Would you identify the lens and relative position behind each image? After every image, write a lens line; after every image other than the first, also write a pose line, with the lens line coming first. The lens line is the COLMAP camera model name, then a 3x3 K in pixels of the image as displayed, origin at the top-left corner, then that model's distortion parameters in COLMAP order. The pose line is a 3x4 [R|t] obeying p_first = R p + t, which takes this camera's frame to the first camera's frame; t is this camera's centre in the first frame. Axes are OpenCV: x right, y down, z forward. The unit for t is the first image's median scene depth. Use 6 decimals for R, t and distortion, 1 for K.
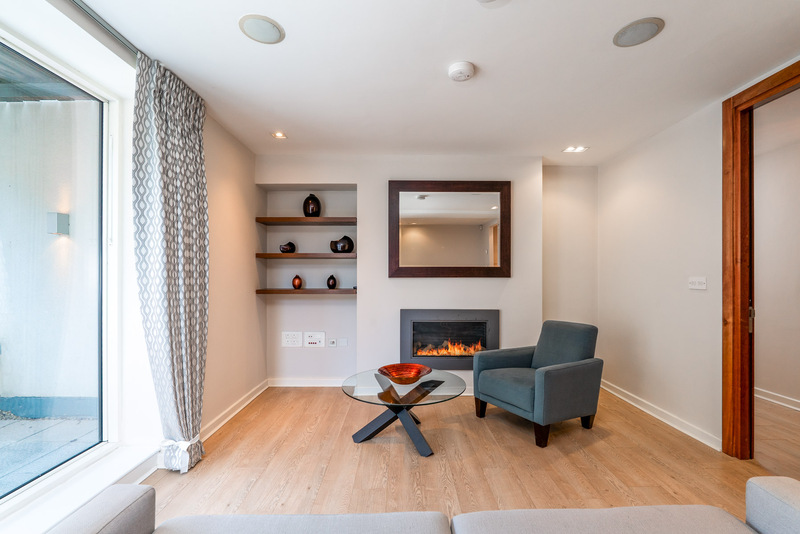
lens RADIAL K [[360.5, 0, 400.2], [0, 360.5, 273.8], [0, 0, 1]] dist [-0.001683, -0.000535]
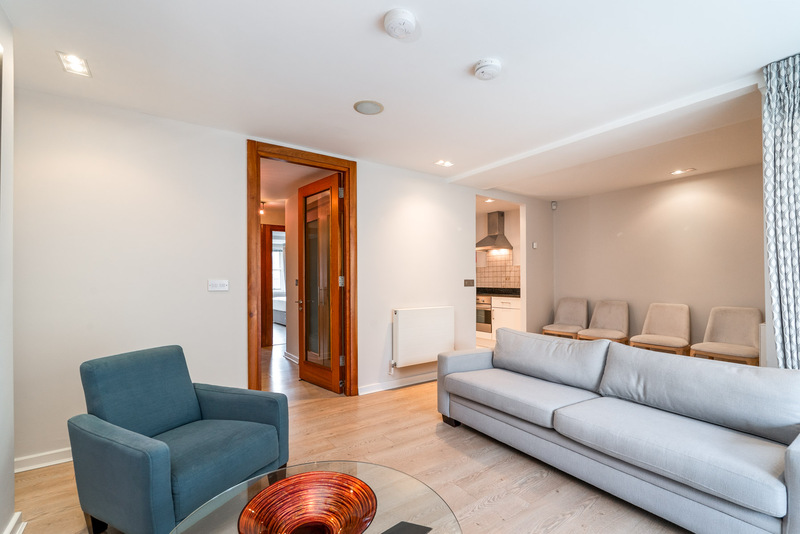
lens RADIAL K [[360.5, 0, 400.2], [0, 360.5, 273.8], [0, 0, 1]] dist [-0.001683, -0.000535]
pose [[-0.567213, -0.001299, 0.823570, -0.329833], [-0.006455, 0.999975, -0.002869, -0.008020], [-0.823546, -0.006944, -0.567207, 0.954978]]
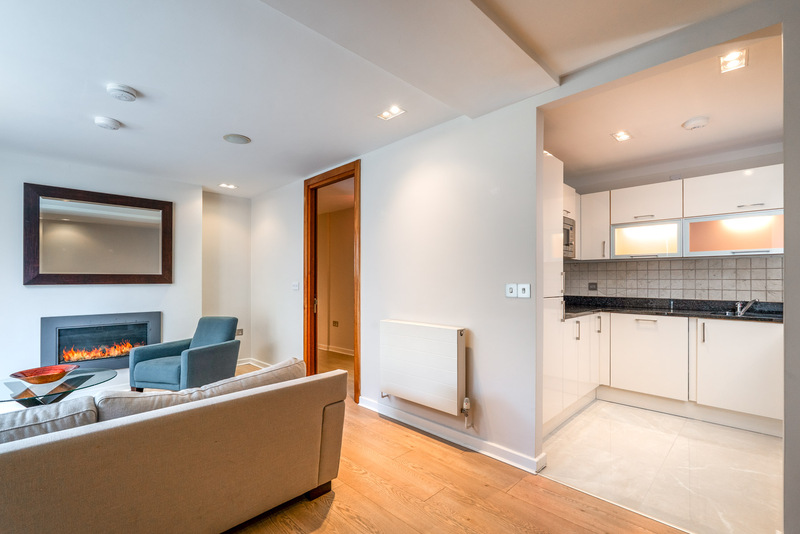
lens RADIAL K [[360.5, 0, 400.2], [0, 360.5, 273.8], [0, 0, 1]] dist [-0.001683, -0.000535]
pose [[0.706082, 0.005294, 0.708111, -0.002504], [0.004026, 0.999926, -0.011491, -0.005905], [-0.708119, 0.010965, 0.706008, -0.413690]]
